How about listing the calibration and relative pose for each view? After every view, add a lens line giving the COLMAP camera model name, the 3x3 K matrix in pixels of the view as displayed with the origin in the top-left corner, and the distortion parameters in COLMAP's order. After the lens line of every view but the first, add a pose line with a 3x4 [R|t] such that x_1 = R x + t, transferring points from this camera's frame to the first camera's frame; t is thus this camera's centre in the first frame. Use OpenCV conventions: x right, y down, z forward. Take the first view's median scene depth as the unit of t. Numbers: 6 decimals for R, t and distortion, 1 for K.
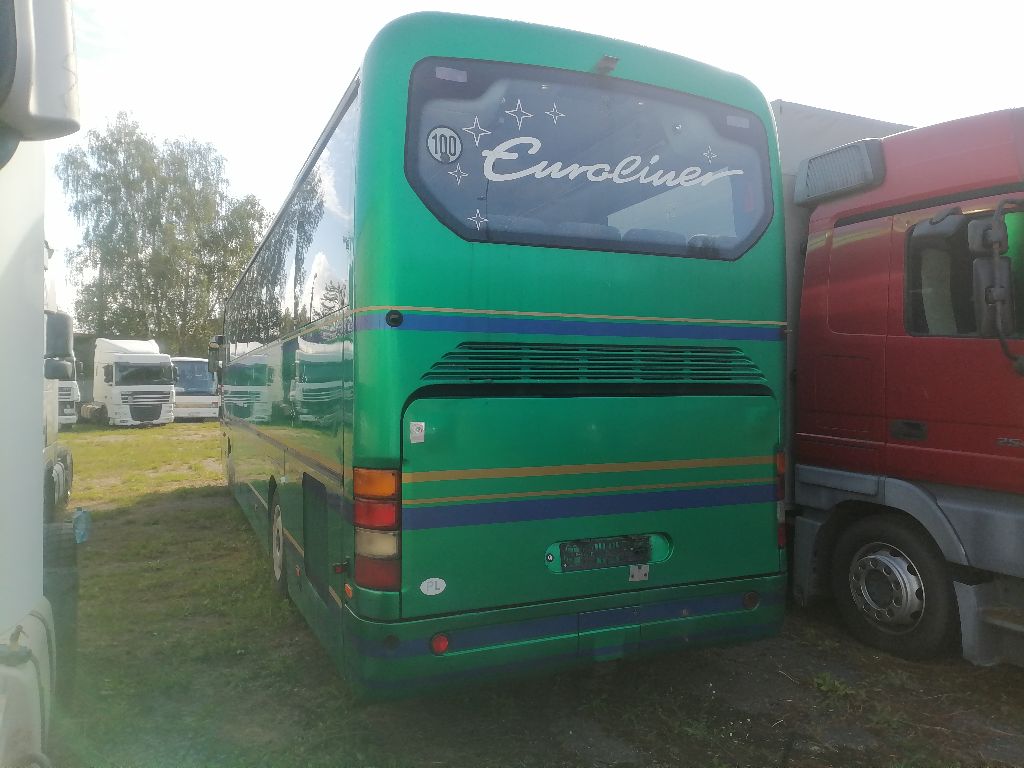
lens RADIAL K [[768.1, 0, 510.0], [0, 768.1, 387.2], [0, 0, 1]] dist [0.012661, 0.004522]
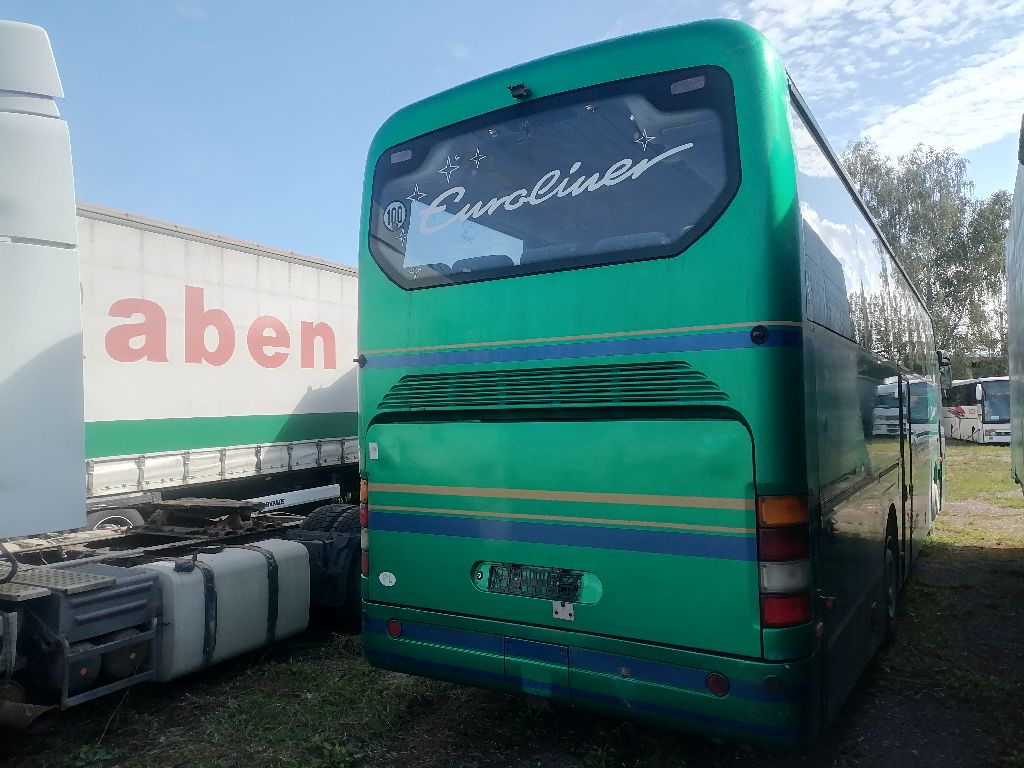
lens RADIAL K [[768.1, 0, 507.9], [0, 768.1, 380.7], [0, 0, 1]] dist [0.012661, 0.004522]
pose [[0.572236, -0.044484, -0.818881, 0.905608], [0.013775, 0.998908, -0.044637, 0.003057], [0.819973, 0.014263, 0.572225, 0.407025]]
